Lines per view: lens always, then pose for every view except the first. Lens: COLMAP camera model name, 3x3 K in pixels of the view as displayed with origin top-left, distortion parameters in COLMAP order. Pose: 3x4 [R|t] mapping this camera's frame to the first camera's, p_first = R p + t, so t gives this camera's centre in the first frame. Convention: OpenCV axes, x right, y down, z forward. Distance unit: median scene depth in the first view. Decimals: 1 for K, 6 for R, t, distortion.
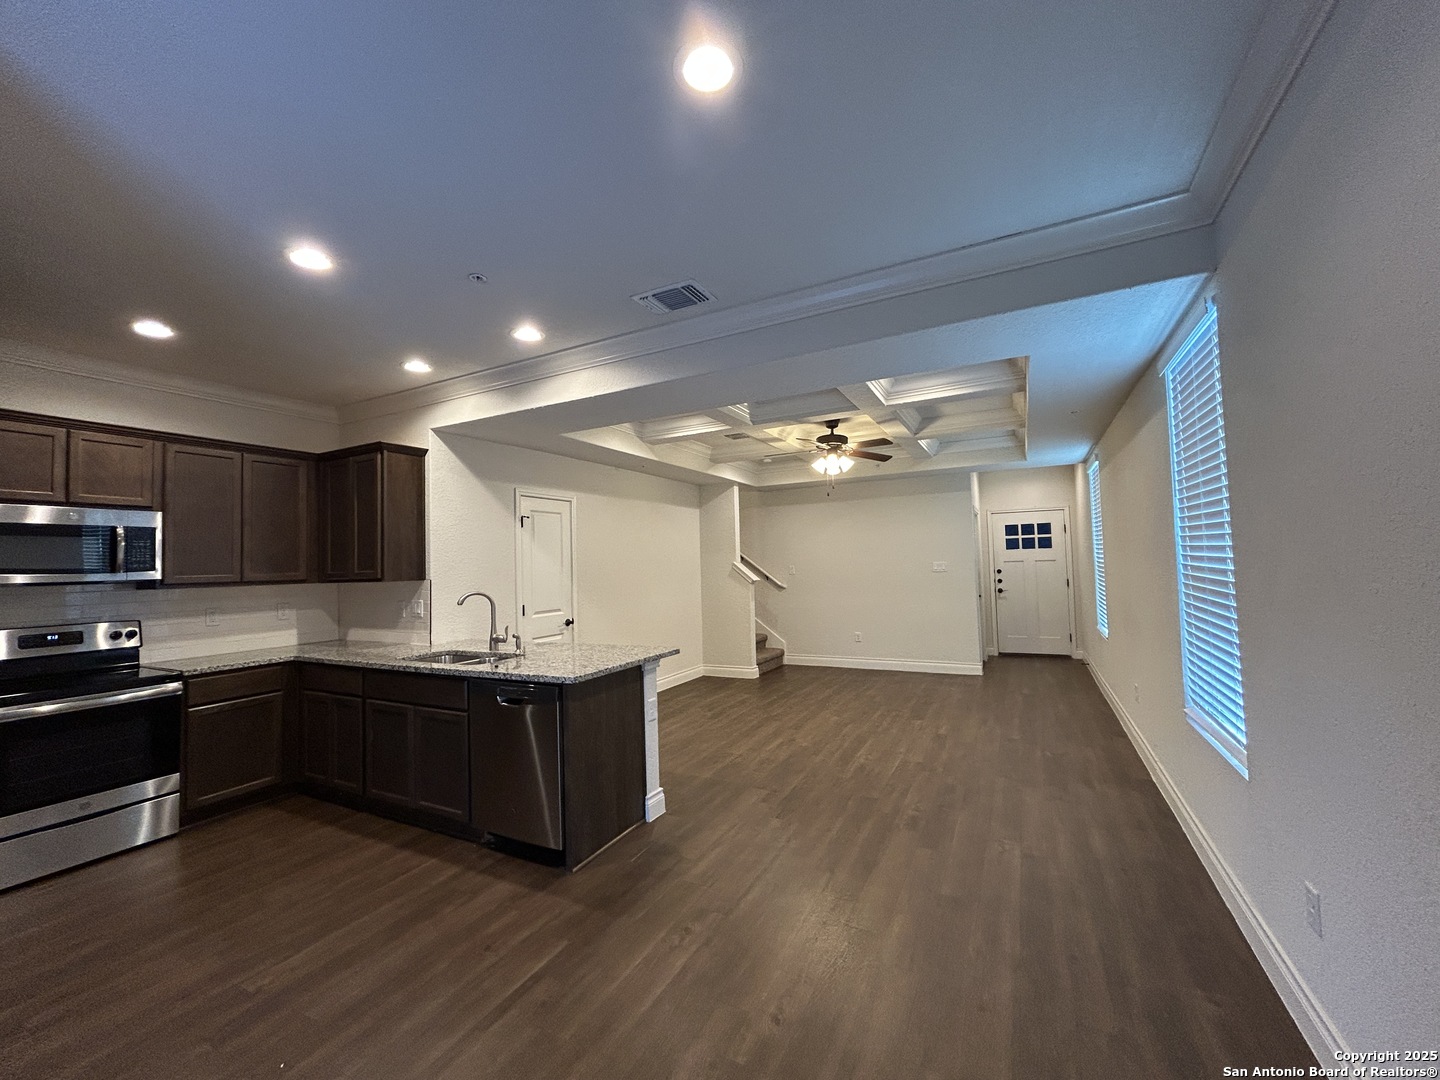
lens RADIAL K [[584.7, 0, 719.3], [0, 584.7, 538.5], [0, 0, 1]] dist [-0.004179, 0.001557]
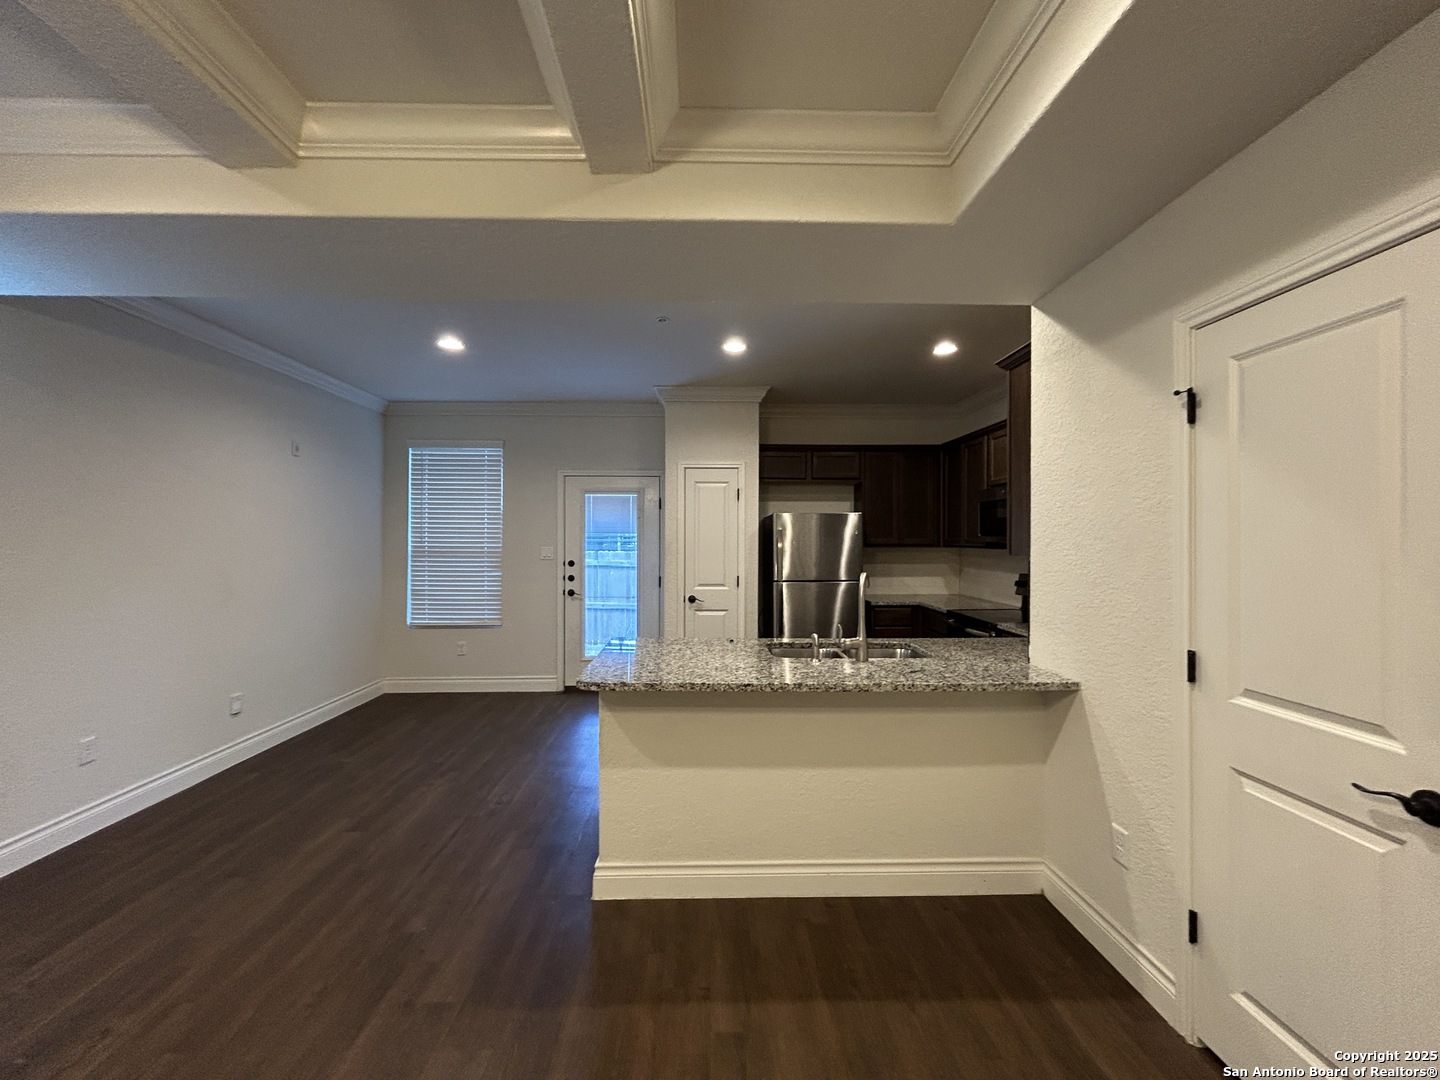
lens RADIAL K [[584.7, 0, 719.3], [0, 584.7, 538.5], [0, 0, 1]] dist [-0.004179, 0.001557]
pose [[-0.871003, 0.027584, -0.490502, 0.065930], [0.045385, 0.998671, -0.024429, 0.040569], [0.489176, -0.043539, -0.871098, 1.079144]]
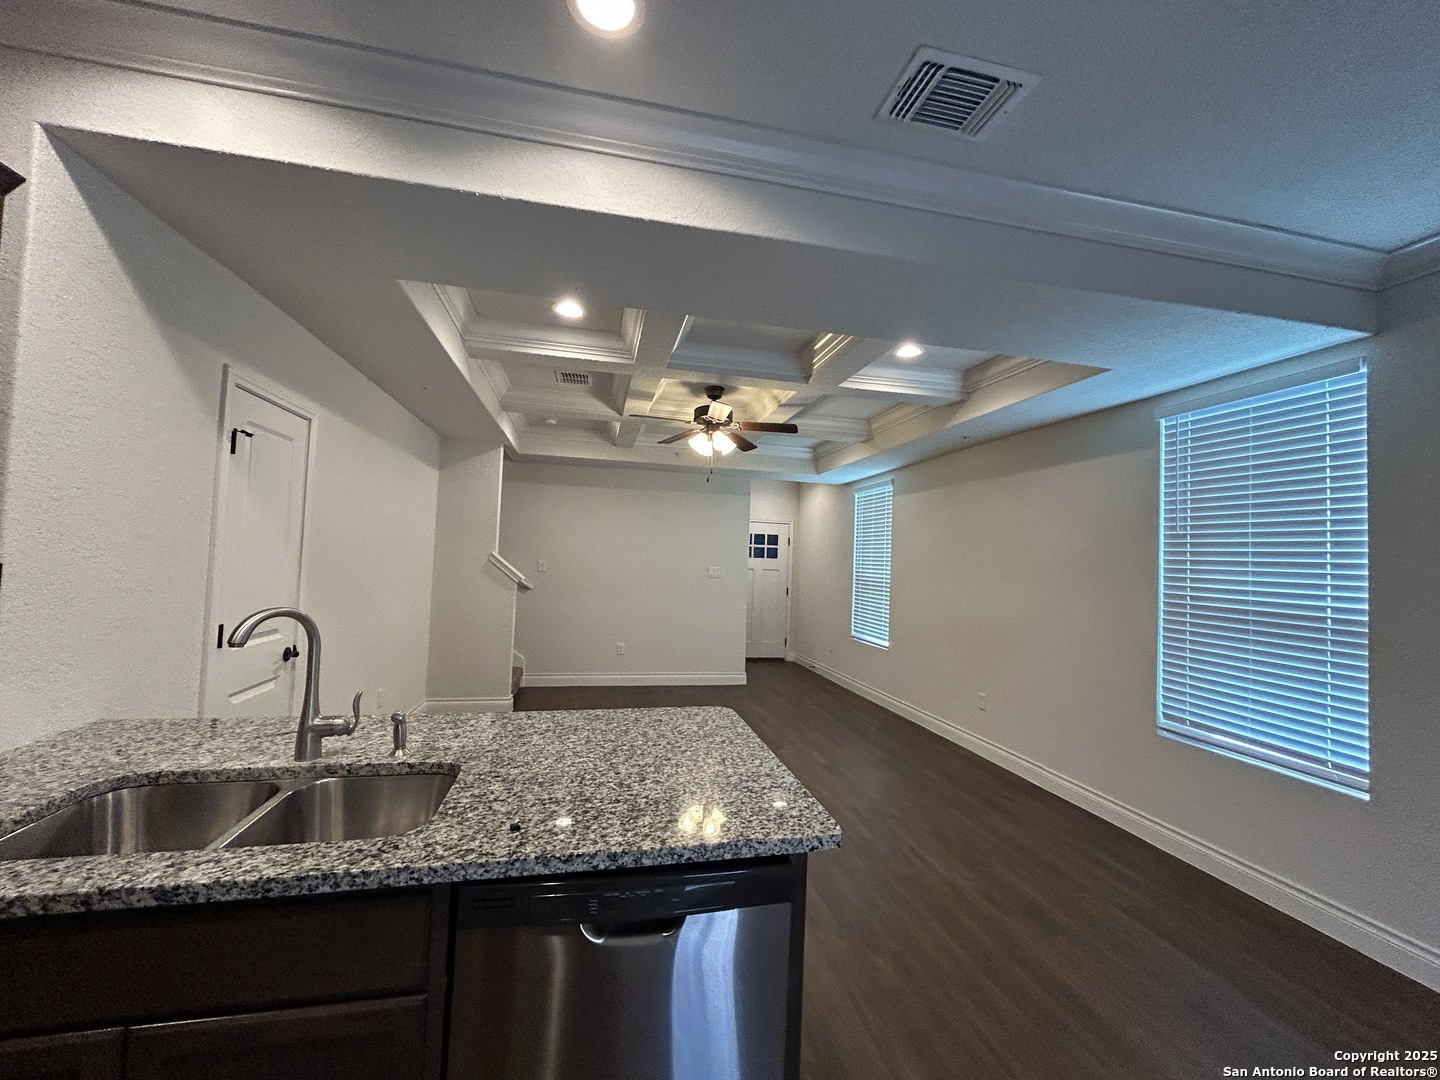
lens RADIAL K [[584.7, 0, 719.3], [0, 584.7, 538.5], [0, 0, 1]] dist [-0.004179, 0.001557]
pose [[0.766183, 0.082465, 0.637310, -0.308075], [-0.087635, 0.995875, -0.023506, 0.022176], [-0.636619, -0.037841, 0.770249, 0.377400]]
